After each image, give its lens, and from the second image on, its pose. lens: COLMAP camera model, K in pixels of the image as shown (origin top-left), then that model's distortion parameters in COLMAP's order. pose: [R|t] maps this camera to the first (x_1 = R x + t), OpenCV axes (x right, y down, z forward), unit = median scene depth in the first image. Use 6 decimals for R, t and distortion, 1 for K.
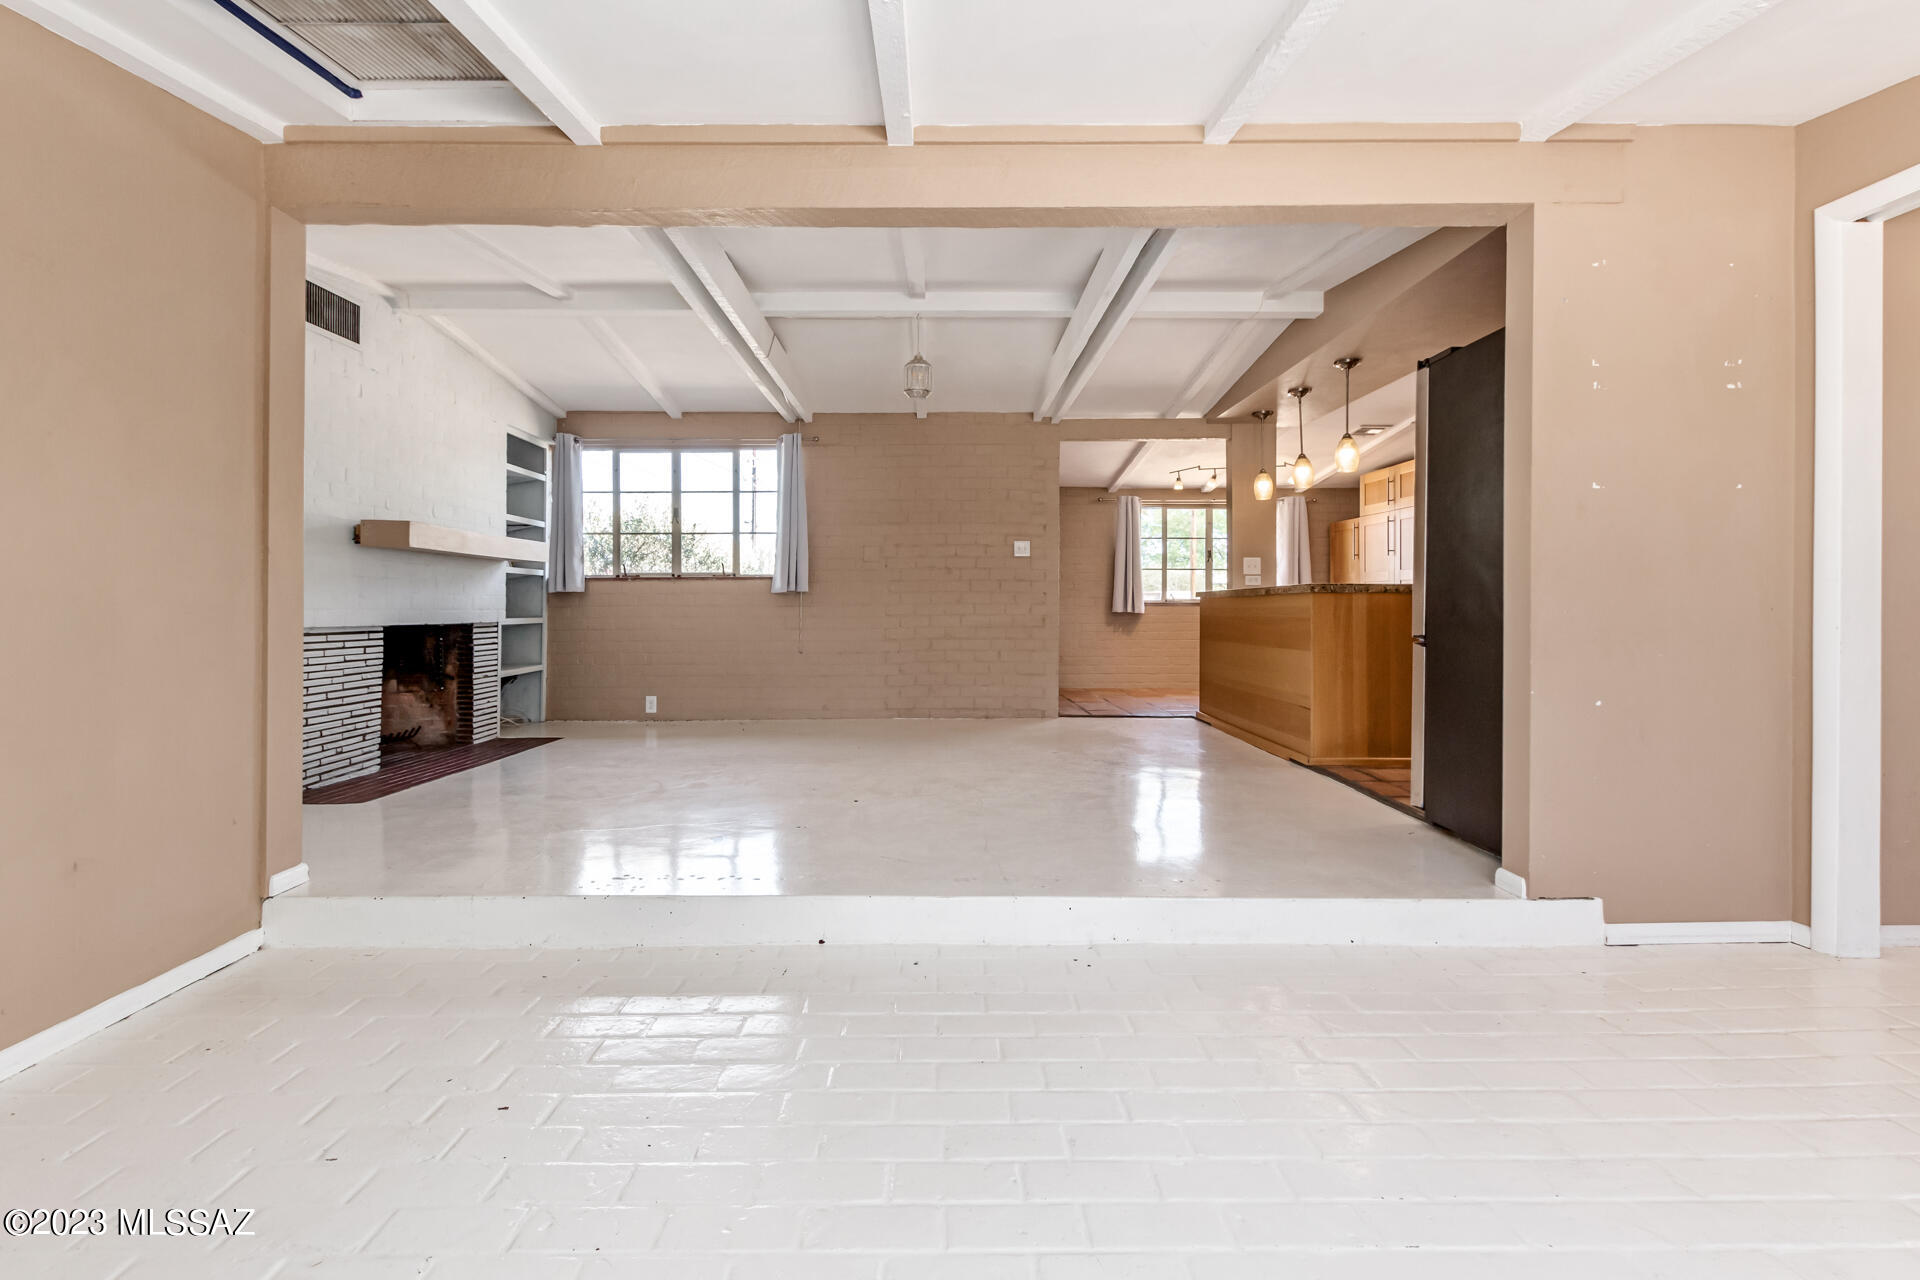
lens RADIAL K [[895.0, 0, 932.6], [0, 895.0, 598.1], [0, 0, 1]] dist [0.001309, 0.000012]
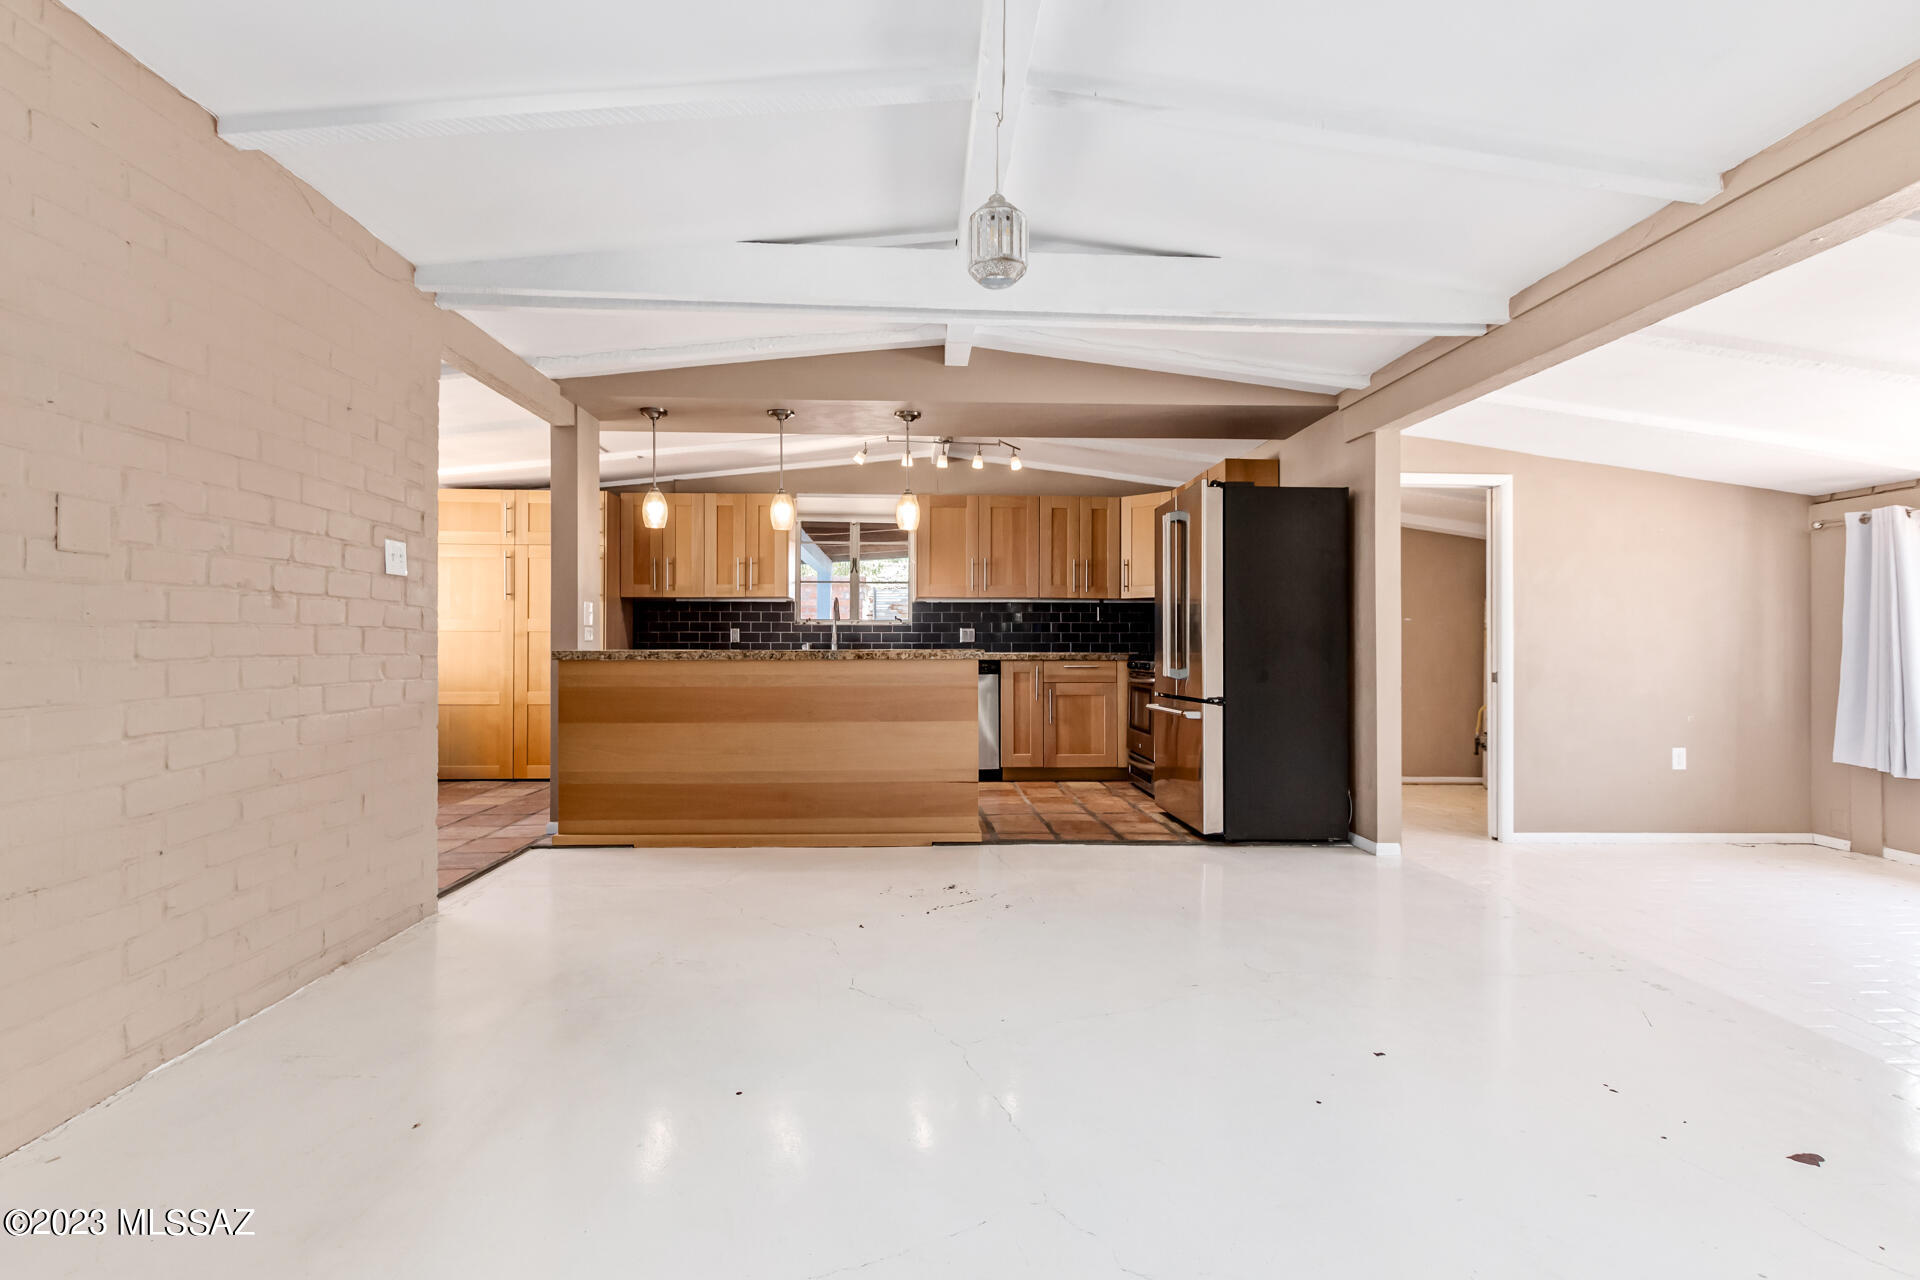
lens RADIAL K [[892.8, 0, 962.0], [0, 892.8, 636.2], [0, 0, 1]] dist [0.002041, -0.000023]
pose [[-0.051605, 0.007648, 0.998638, -0.389326], [-0.012503, 0.999887, -0.008304, -0.016863], [-0.998589, -0.012914, -0.051503, 0.794737]]
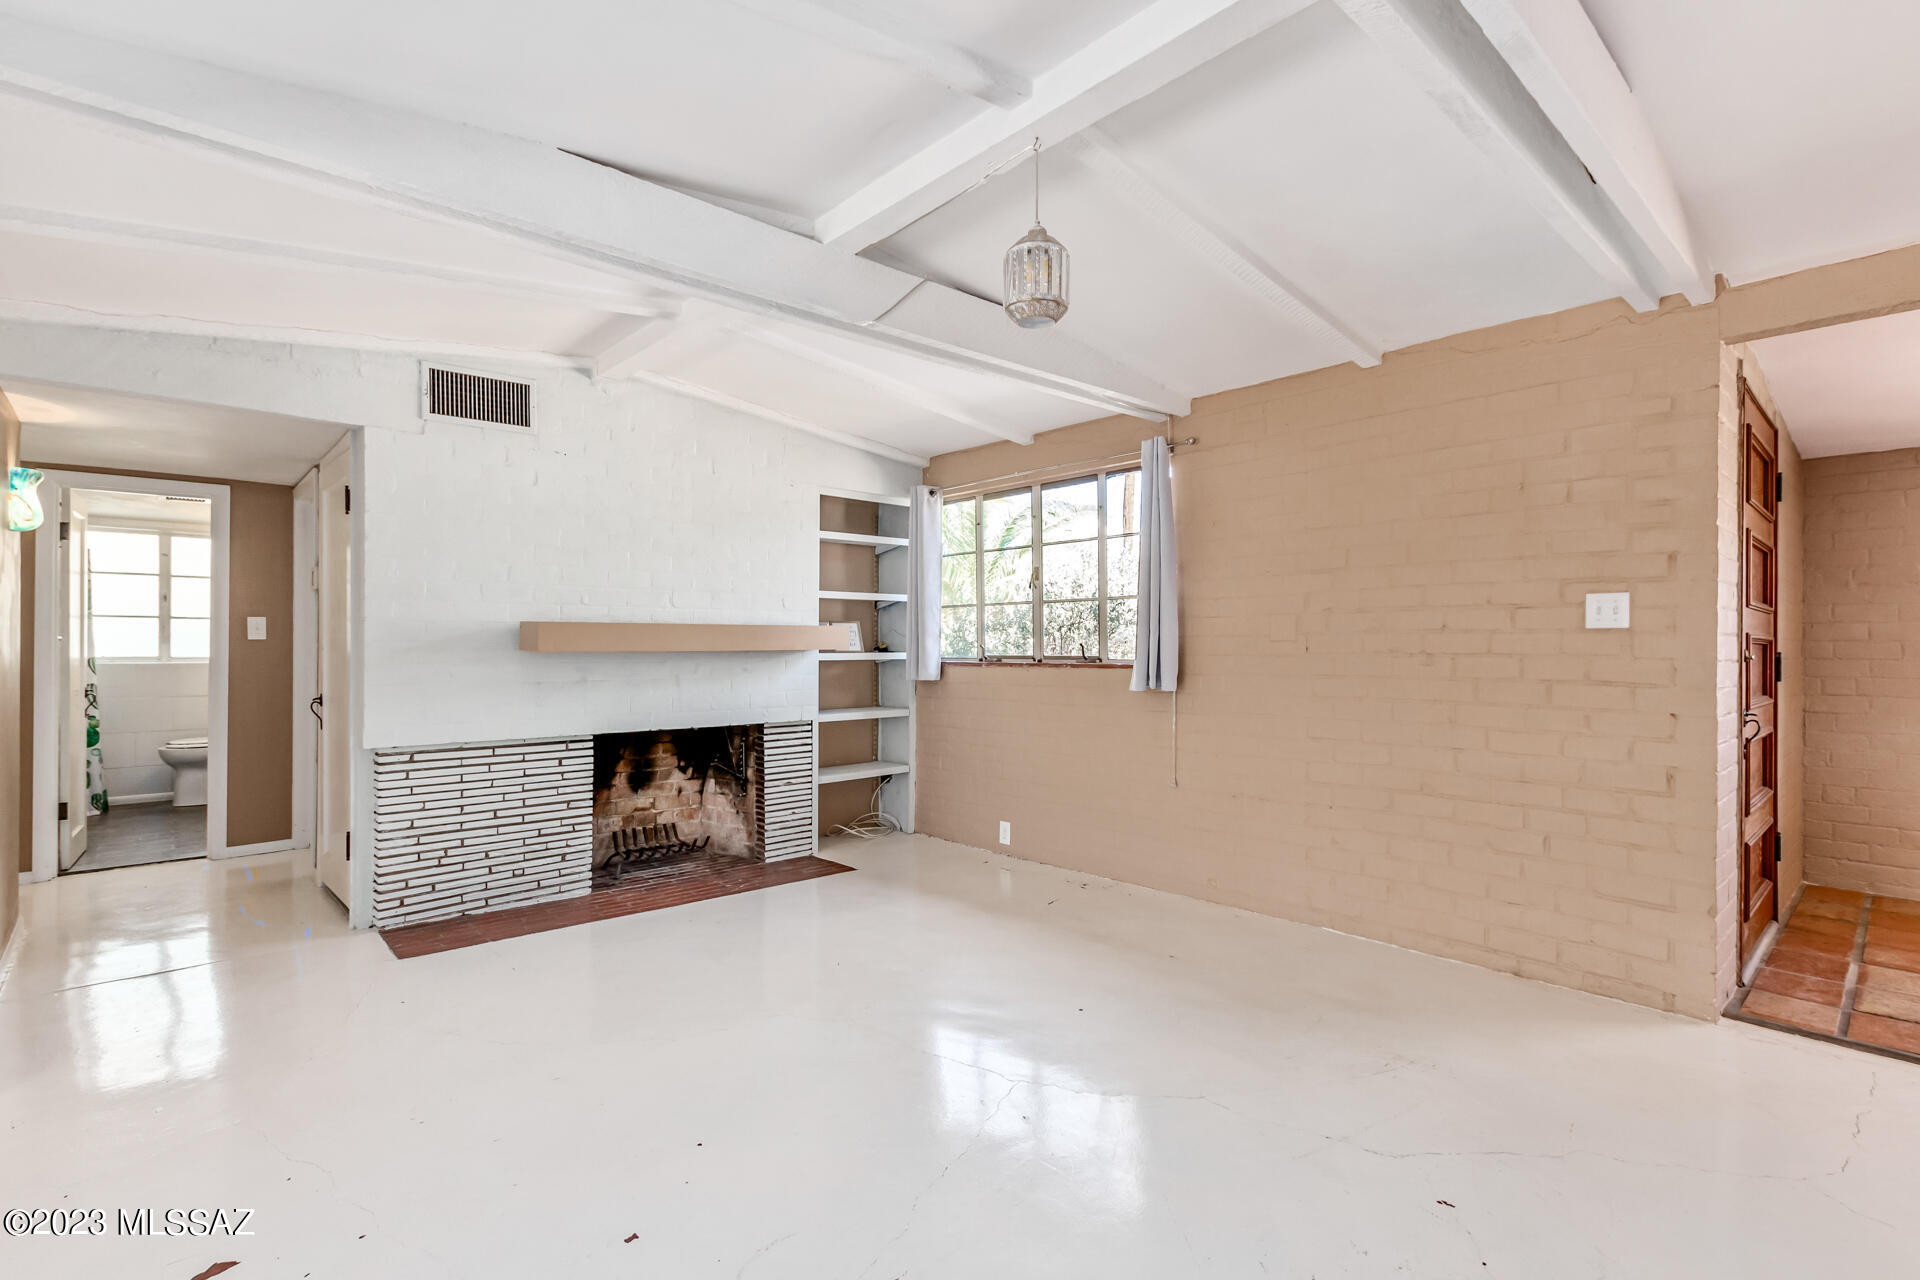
lens RADIAL K [[889.7, 0, 955.2], [0, 889.7, 640.8], [0, 0, 1]] dist [0.001486, 0.000052]
pose [[0.672511, -0.002534, -0.740083, 0.223421], [0.007833, 0.999962, 0.003694, -0.047864], [0.740046, -0.008281, 0.672506, 0.505105]]
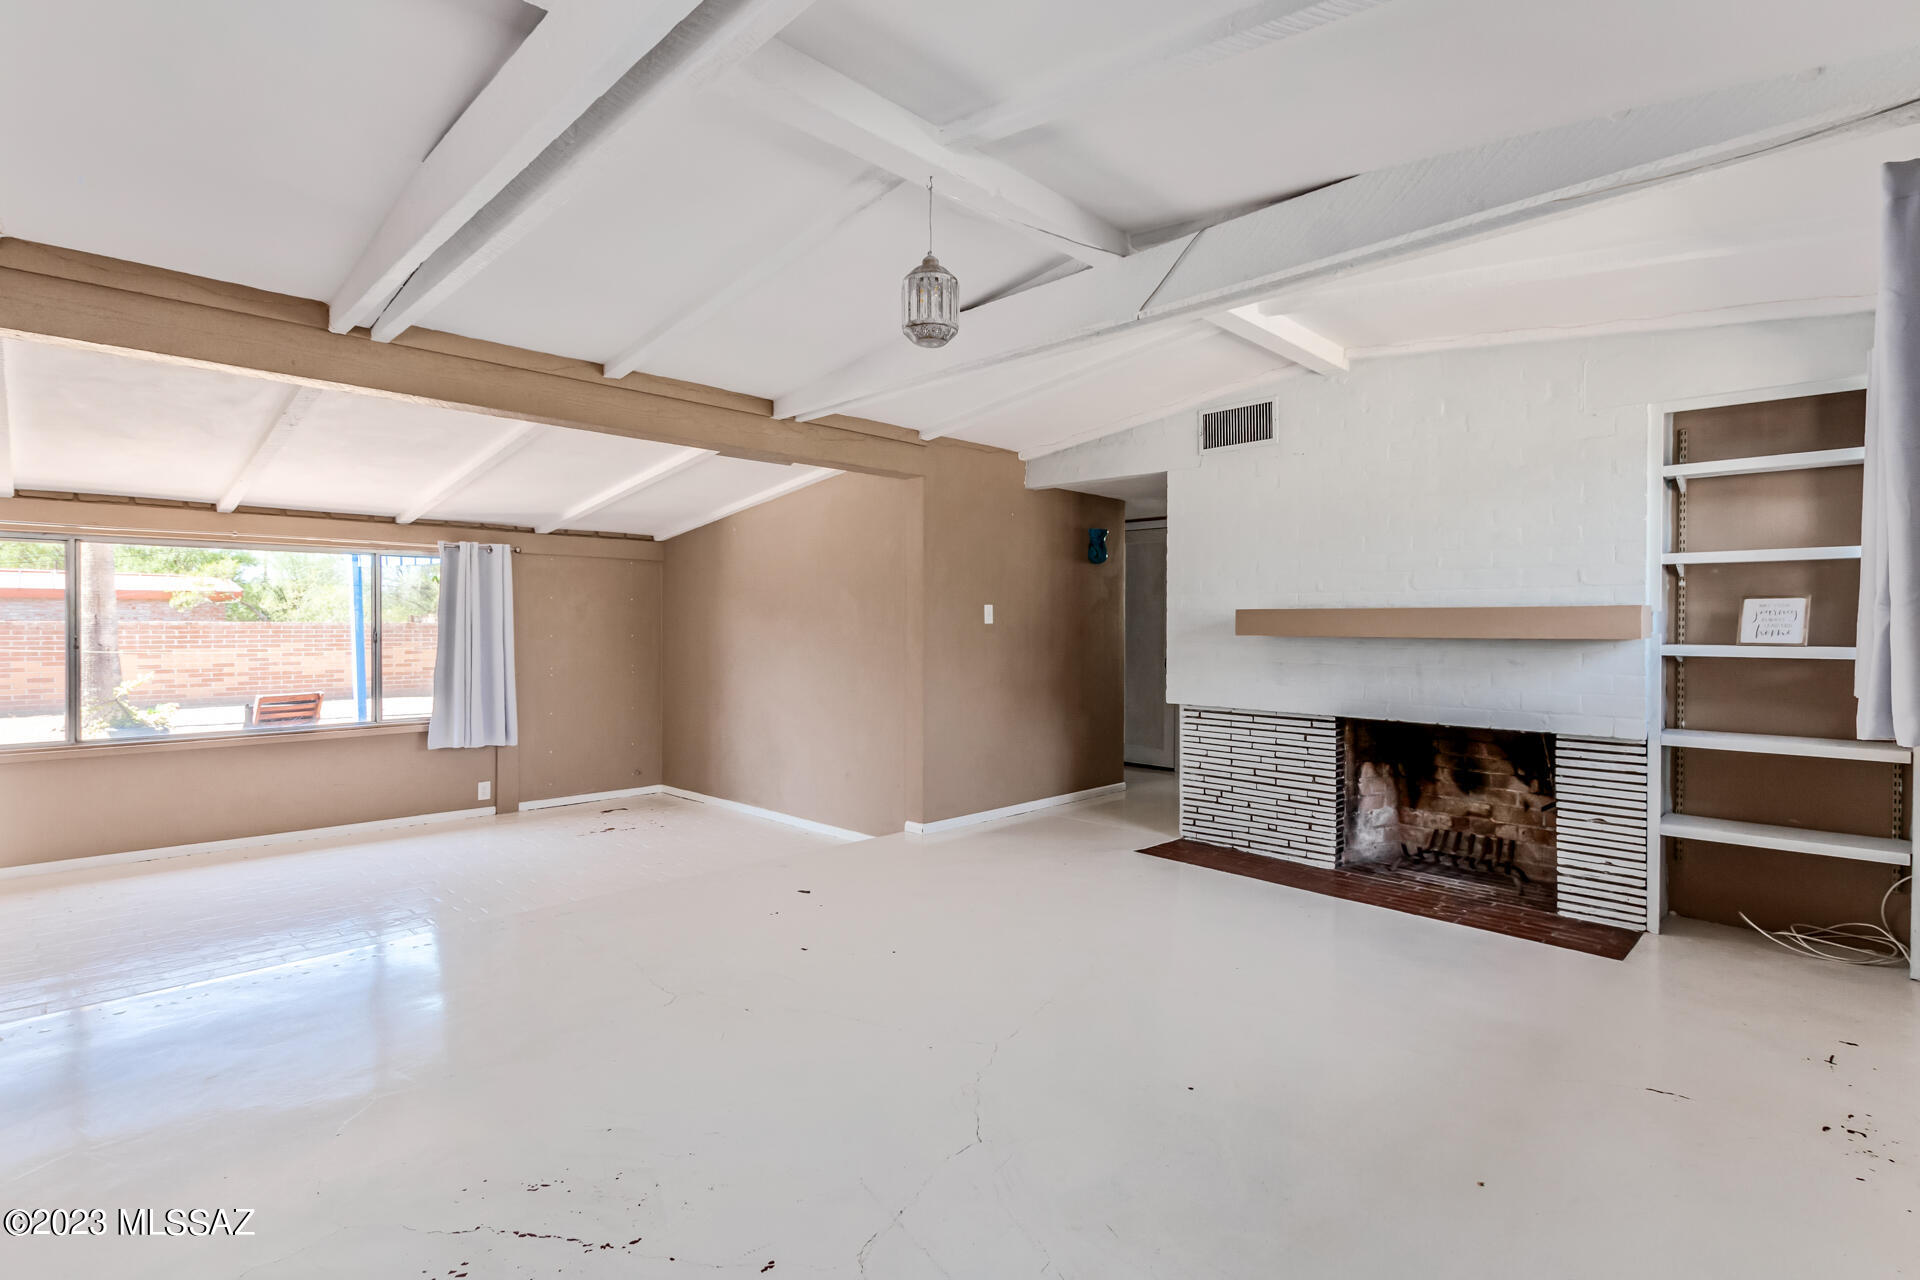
lens RADIAL K [[922.2, 0, 951.6], [0, 922.2, 630.4], [0, 0, 1]] dist [0.024128, -0.000048]
pose [[-0.702234, 0.001022, -0.711945, 0.269517], [0.002657, 0.999996, -0.001186, -0.044036], [0.711941, -0.002725, -0.702234, 1.054066]]
